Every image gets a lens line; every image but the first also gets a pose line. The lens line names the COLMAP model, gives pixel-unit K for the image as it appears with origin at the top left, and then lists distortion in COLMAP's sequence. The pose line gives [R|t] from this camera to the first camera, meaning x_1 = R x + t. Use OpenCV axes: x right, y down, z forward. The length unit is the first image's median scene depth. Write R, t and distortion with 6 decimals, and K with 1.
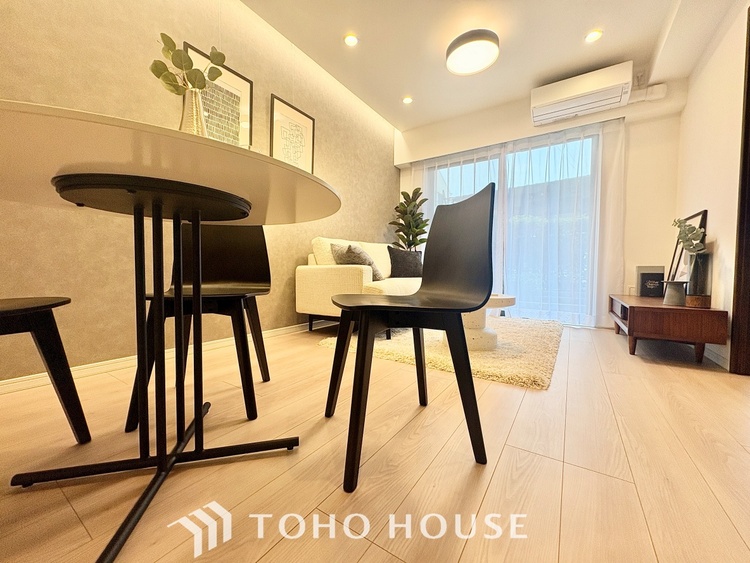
lens RADIAL K [[299.5, 0, 374.3], [0, 299.5, 281.5], [0, 0, 1]] dist [0.000195, 0.000148]
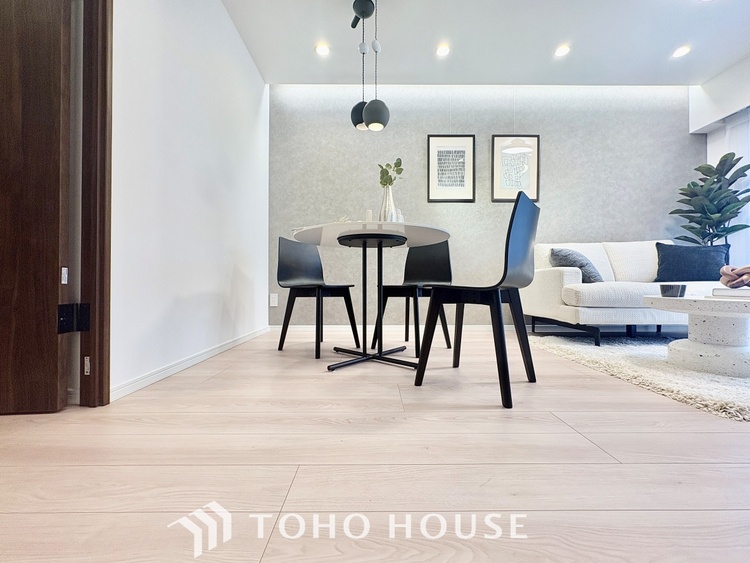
lens RADIAL K [[299.5, 0, 374.3], [0, 299.5, 281.5], [0, 0, 1]] dist [0.000195, 0.000148]
pose [[0.556755, -0.019019, -0.830459, 0.363177], [-0.023981, 0.998953, -0.038956, 0.040486], [0.830331, 0.041604, 0.555716, -0.070775]]
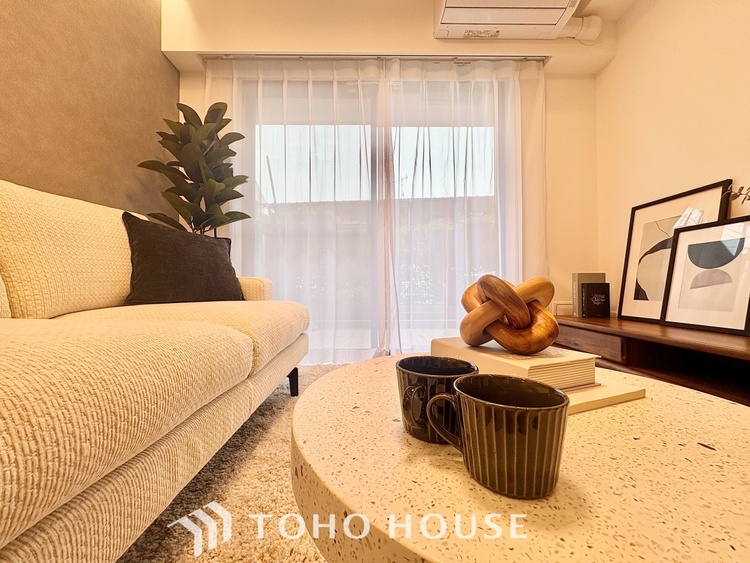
lens RADIAL K [[299.5, 0, 374.3], [0, 299.5, 281.5], [0, 0, 1]] dist [0.000195, 0.000148]
pose [[0.826121, -0.003921, 0.563479, 0.113282], [0.032231, 0.998667, -0.040305, -0.019176], [-0.562570, 0.051458, 0.825147, 0.701067]]
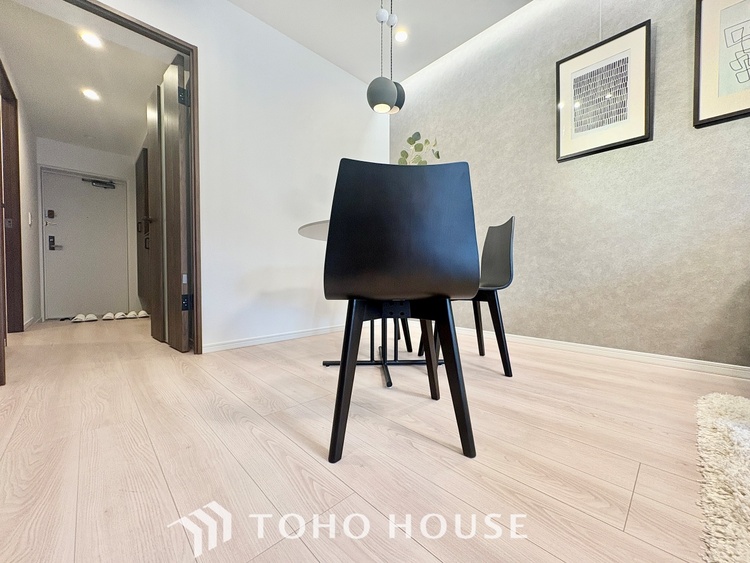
lens RADIAL K [[299.5, 0, 374.3], [0, 299.5, 281.5], [0, 0, 1]] dist [0.000195, 0.000148]
pose [[-0.221005, 0.010430, -0.975217, 0.406521], [-0.035118, 0.999209, 0.018645, 0.003920], [0.974640, 0.038368, -0.220464, 0.424373]]
